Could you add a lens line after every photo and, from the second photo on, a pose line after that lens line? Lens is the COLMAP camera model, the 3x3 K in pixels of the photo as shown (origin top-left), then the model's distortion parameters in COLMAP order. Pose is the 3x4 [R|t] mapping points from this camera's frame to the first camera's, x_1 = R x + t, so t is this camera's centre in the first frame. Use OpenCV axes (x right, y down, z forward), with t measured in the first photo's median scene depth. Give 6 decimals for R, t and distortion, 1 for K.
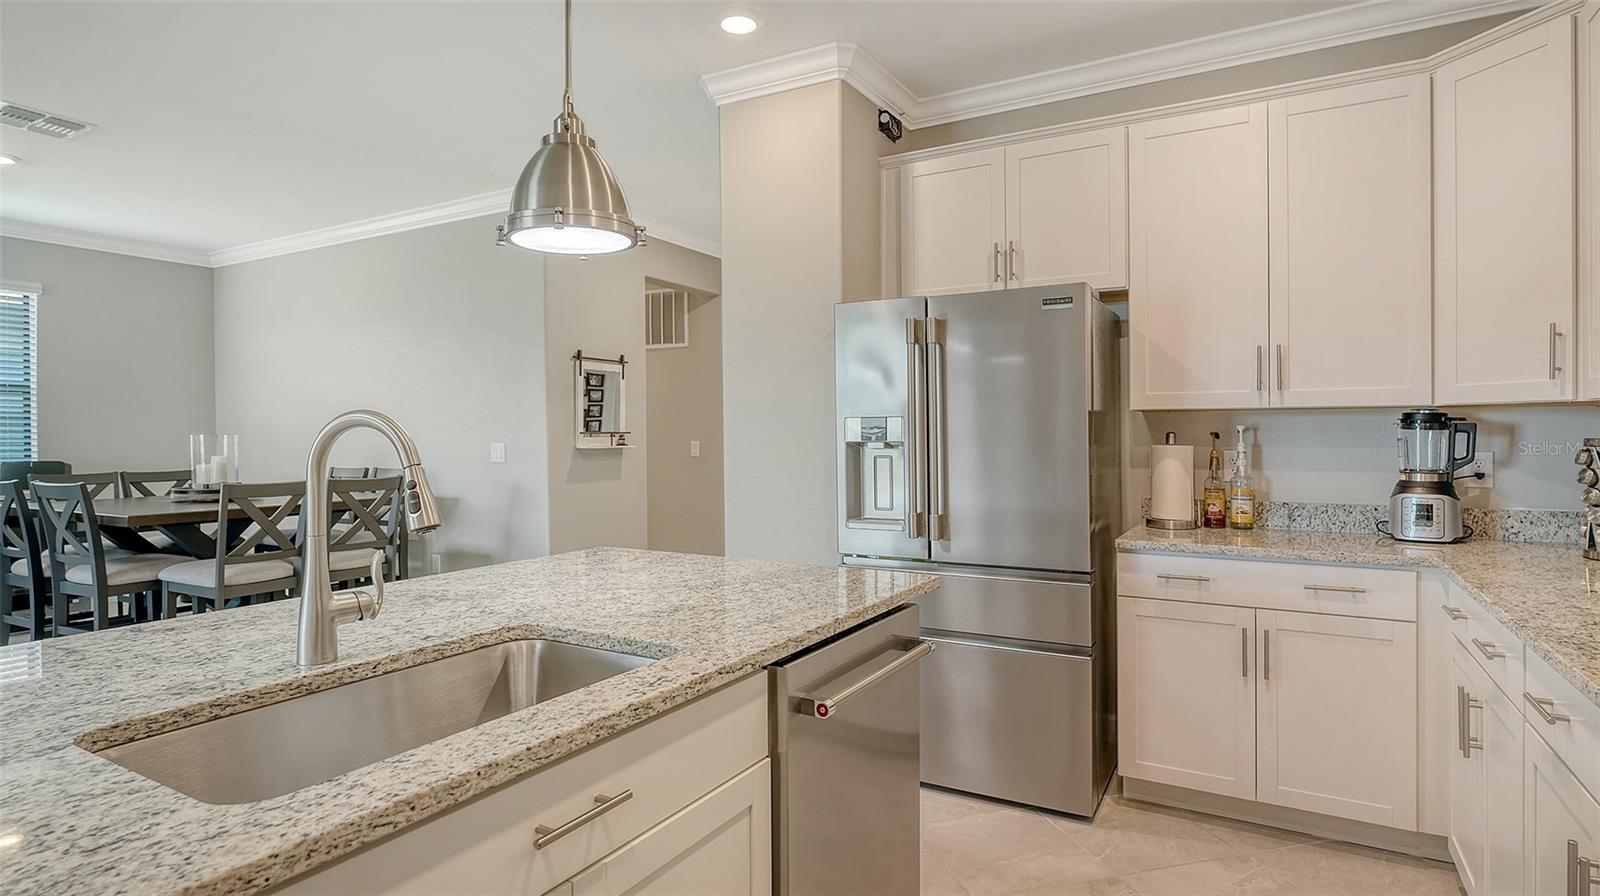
lens RADIAL K [[846.6, 0, 795.8], [0, 846.6, 456.5], [0, 0, 1]] dist [0.000906, 0.000034]
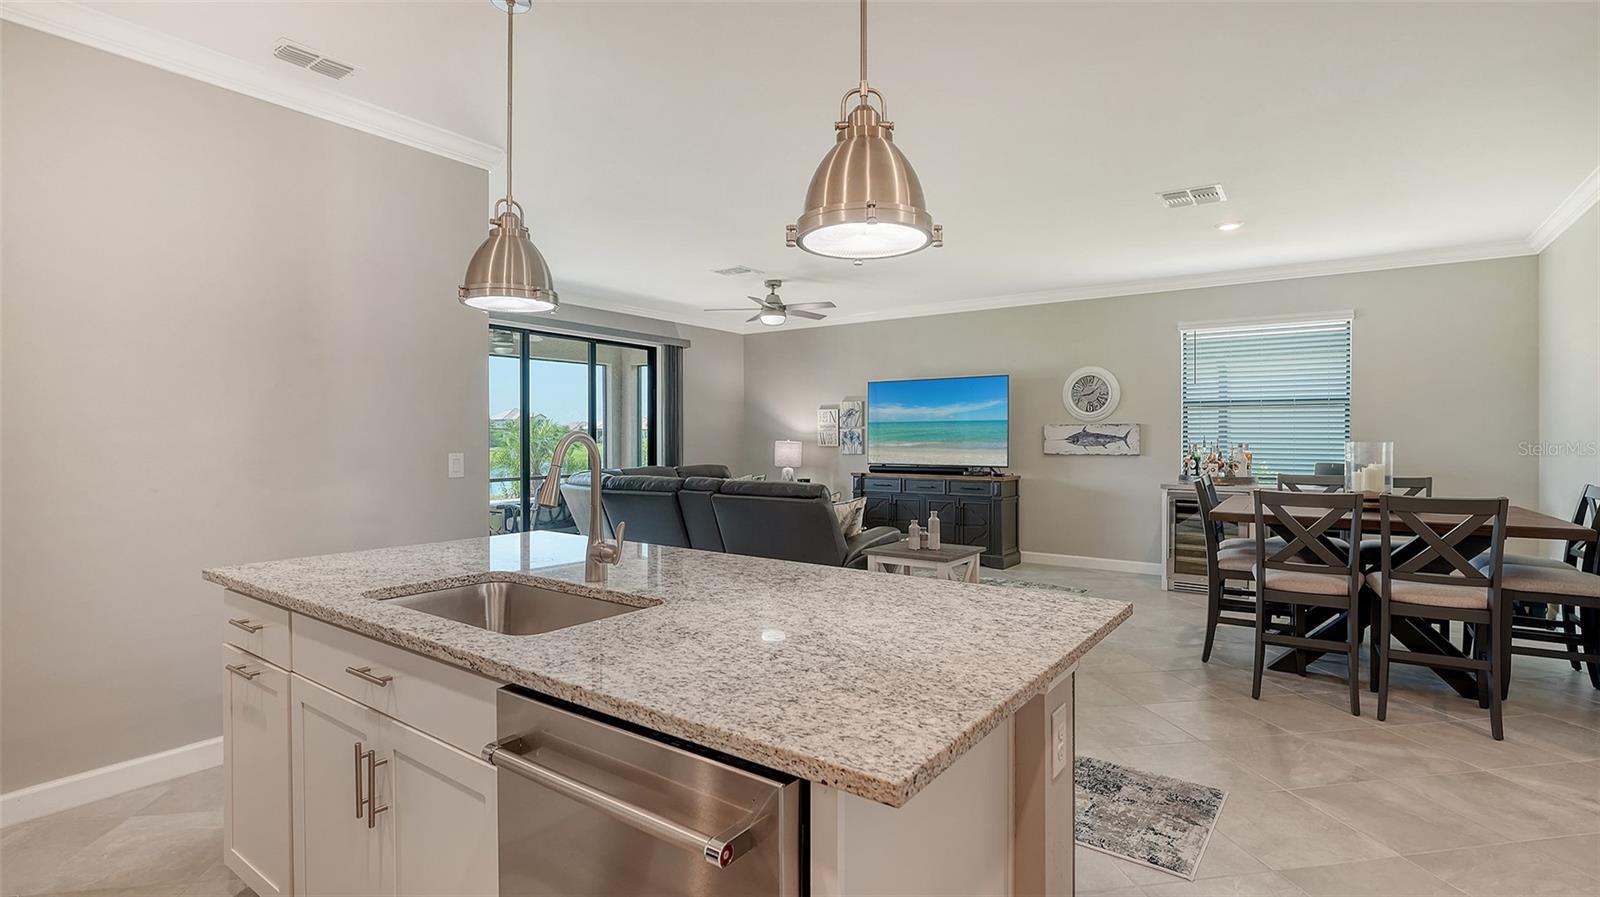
lens RADIAL K [[753.7, 0, 797.5], [0, 753.7, 449.2], [0, 0, 1]] dist [-0.004542, -0.000371]
pose [[-0.111147, 0.016342, -0.993670, 0.295201], [-0.028043, 0.999415, 0.019573, -0.019120], [0.993408, 0.030041, -0.110624, 0.526133]]
